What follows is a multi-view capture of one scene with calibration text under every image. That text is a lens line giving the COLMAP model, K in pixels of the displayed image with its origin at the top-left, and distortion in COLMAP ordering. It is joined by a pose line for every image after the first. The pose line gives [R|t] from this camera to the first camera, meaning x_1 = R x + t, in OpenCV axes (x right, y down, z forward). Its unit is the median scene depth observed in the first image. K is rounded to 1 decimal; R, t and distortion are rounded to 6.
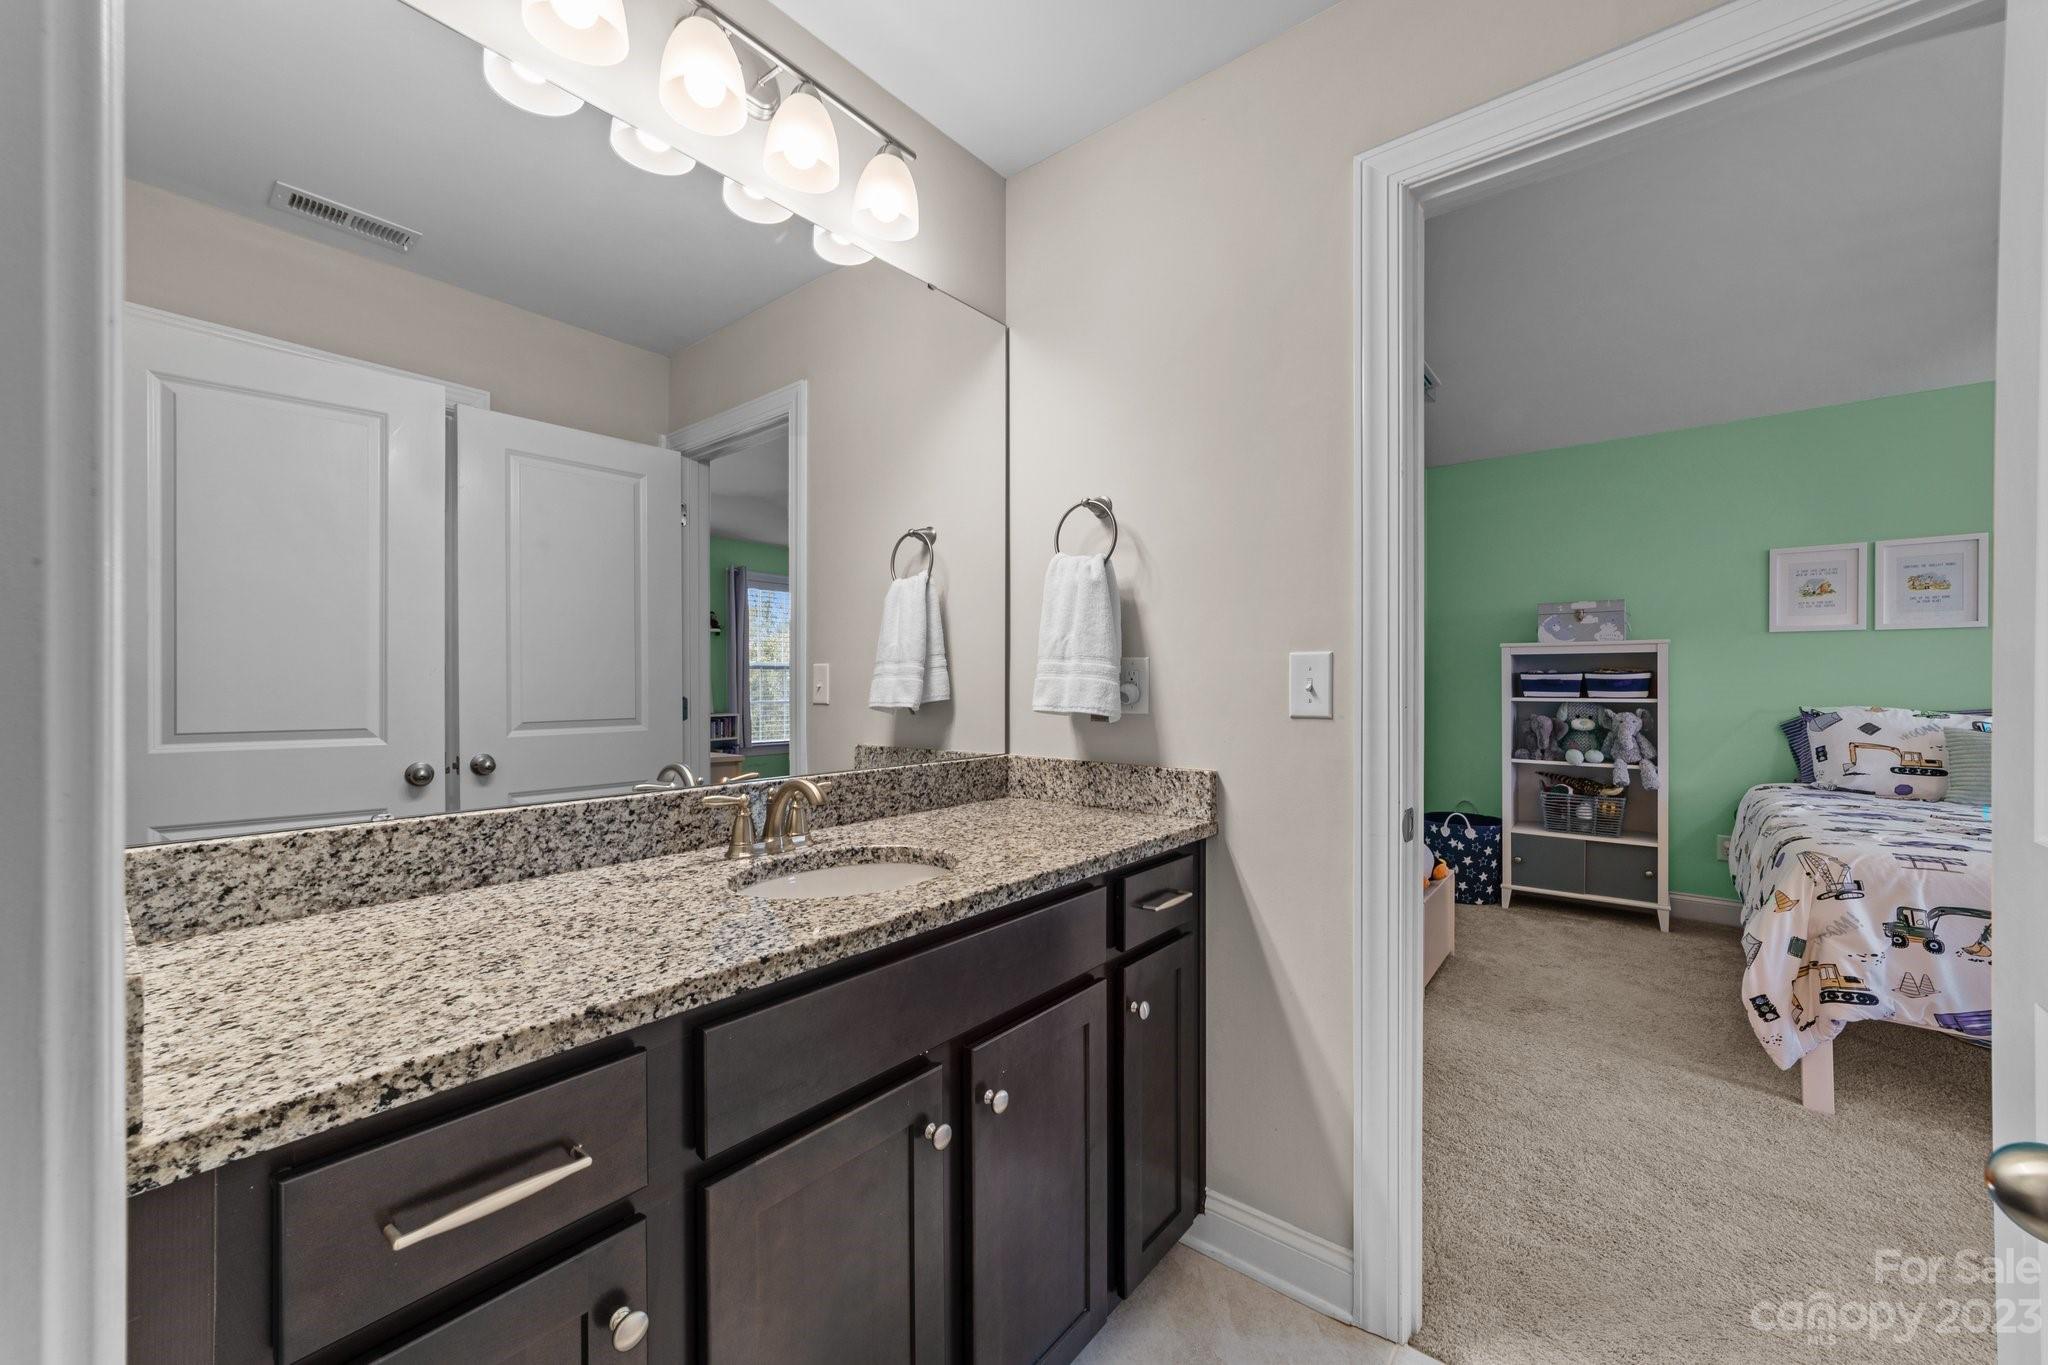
lens RADIAL K [[794.3, 0, 1025.9], [0, 794.3, 687.1], [0, 0, 1]] dist [0.003394, 0.001383]
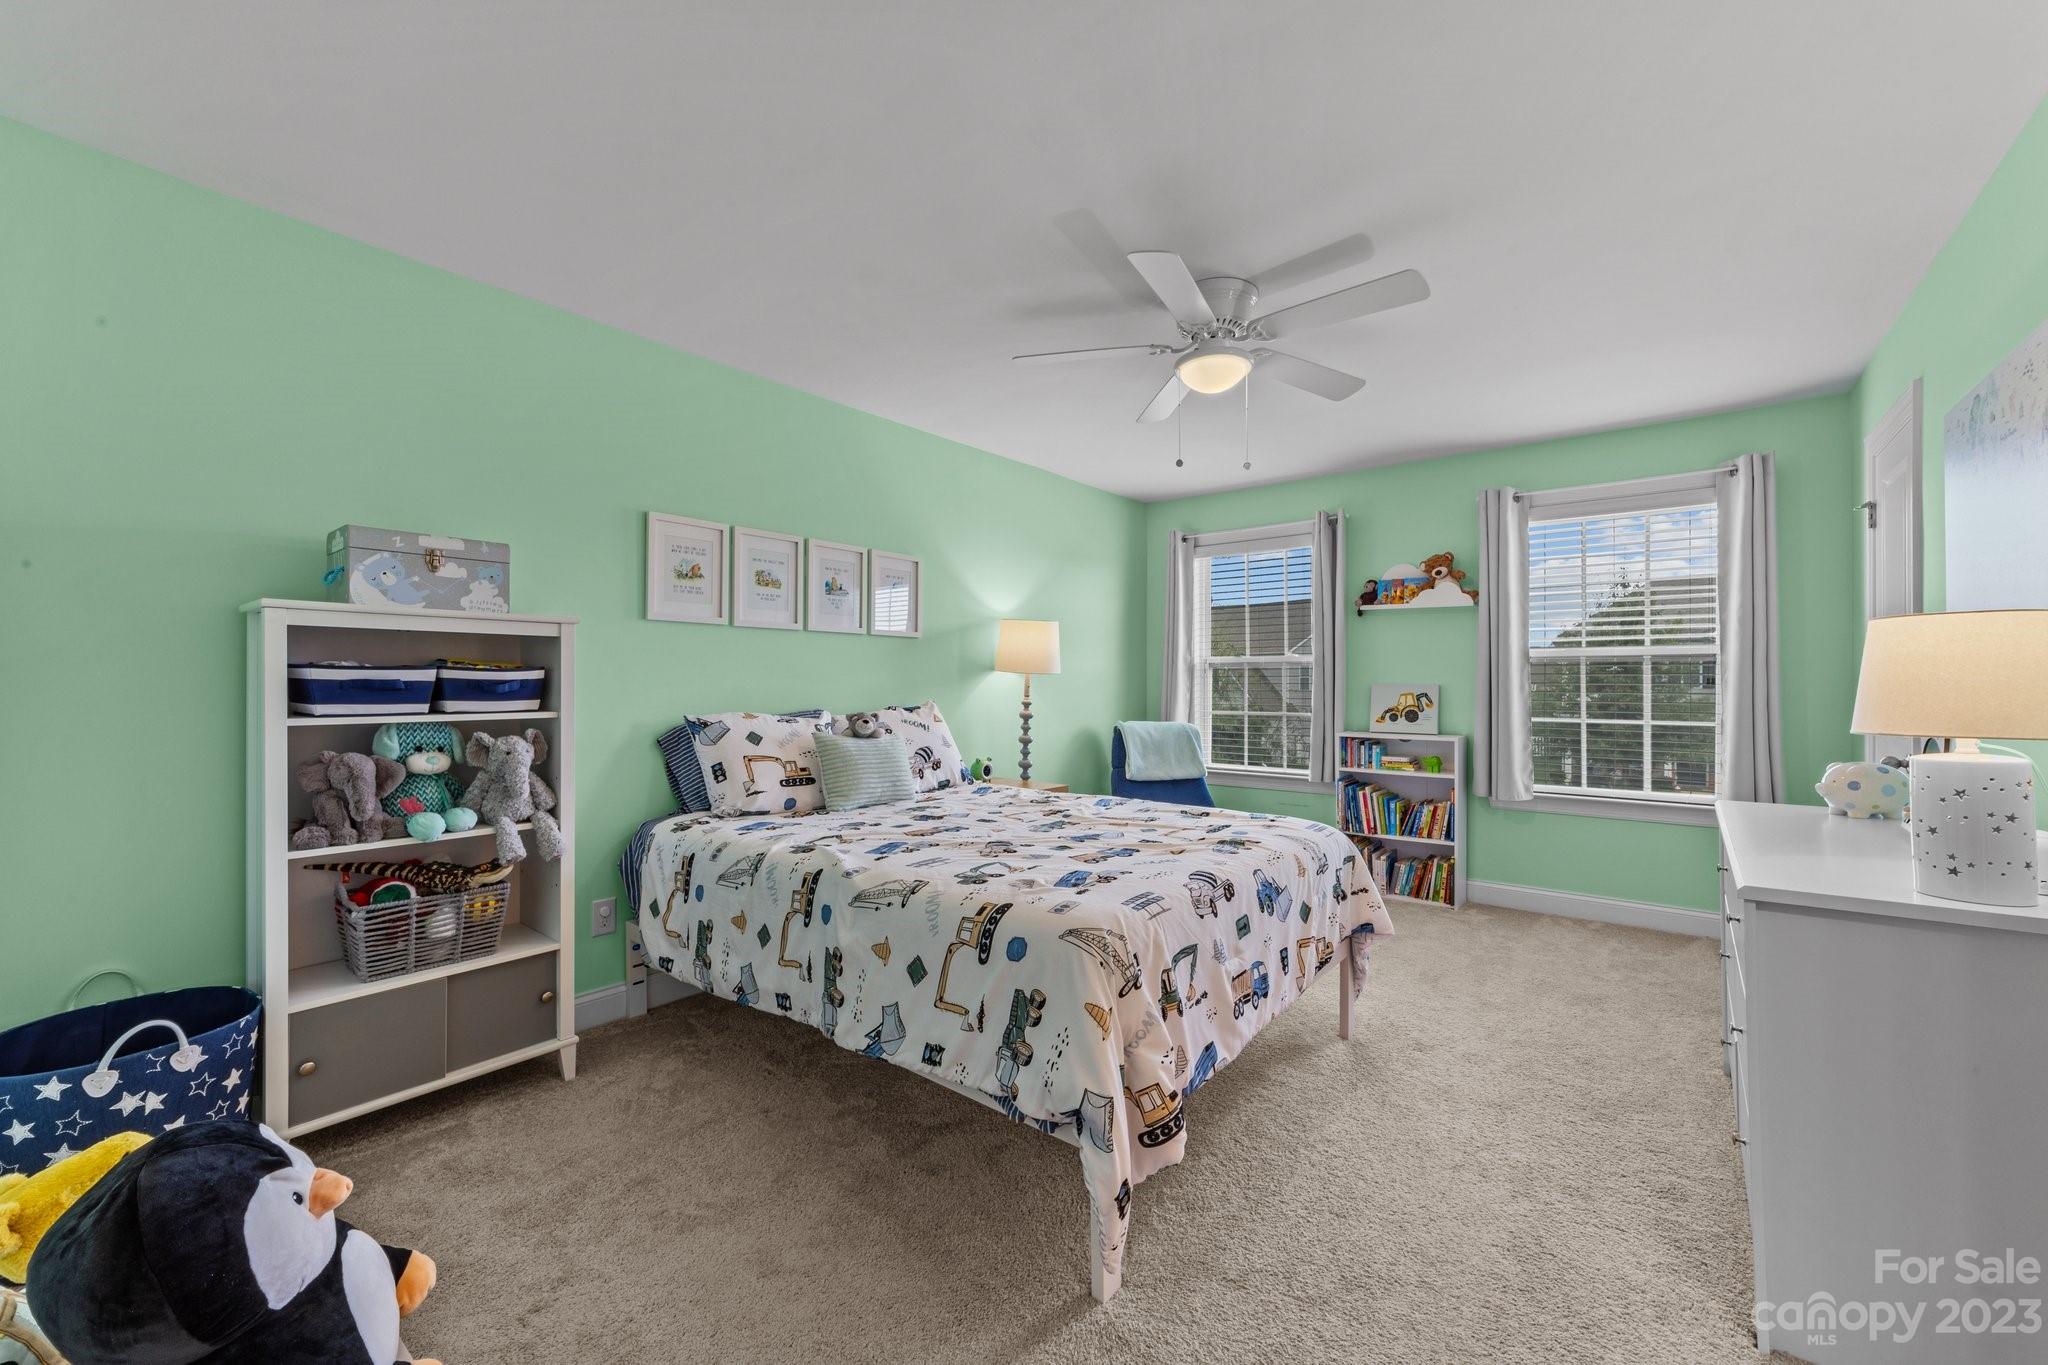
lens RADIAL K [[794.3, 0, 1027.9], [0, 794.3, 685.6], [0, 0, 1]] dist [0.003394, 0.001383]
pose [[0.007437, -0.002571, 0.999969, 0.164700], [0.003140, 0.999992, 0.002547, -0.005995], [-0.999967, 0.003121, 0.007445, 0.603638]]
